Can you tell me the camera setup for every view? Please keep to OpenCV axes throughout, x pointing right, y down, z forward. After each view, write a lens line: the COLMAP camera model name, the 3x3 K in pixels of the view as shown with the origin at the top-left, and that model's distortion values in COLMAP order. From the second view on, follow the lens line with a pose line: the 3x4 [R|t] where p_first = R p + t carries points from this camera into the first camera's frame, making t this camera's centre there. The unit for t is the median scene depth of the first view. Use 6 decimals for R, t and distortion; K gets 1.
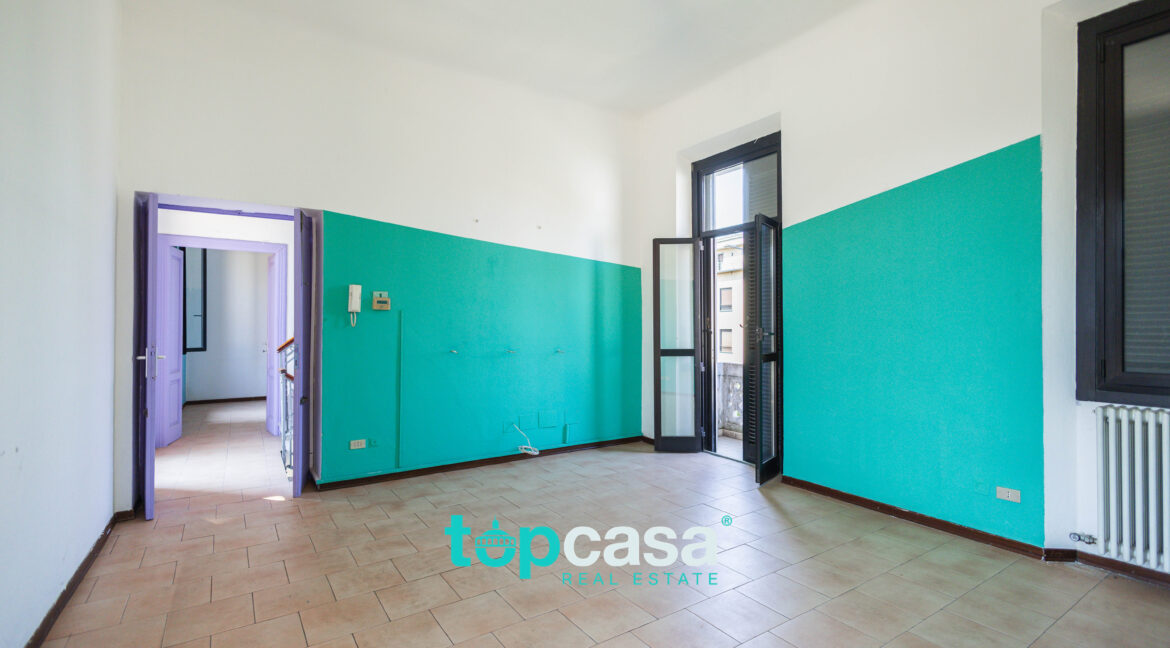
lens RADIAL K [[535.1, 0, 581.1], [0, 535.1, 324.2], [0, 0, 1]] dist [-0.002363, 0.000289]
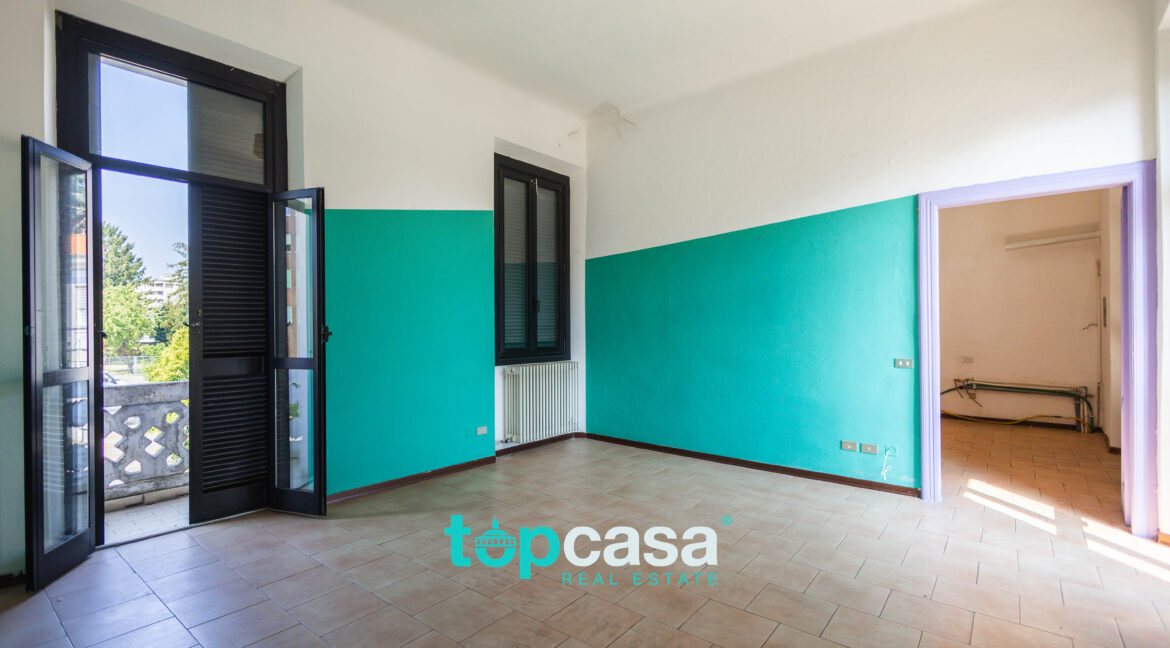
lens RADIAL K [[535.1, 0, 584.4], [0, 535.1, 323.4], [0, 0, 1]] dist [-0.002363, 0.000289]
pose [[-0.311403, 0.001908, 0.950276, -0.749557], [-0.001635, 0.999995, -0.002543, 0.004910], [-0.950277, -0.002345, -0.311398, 1.130312]]
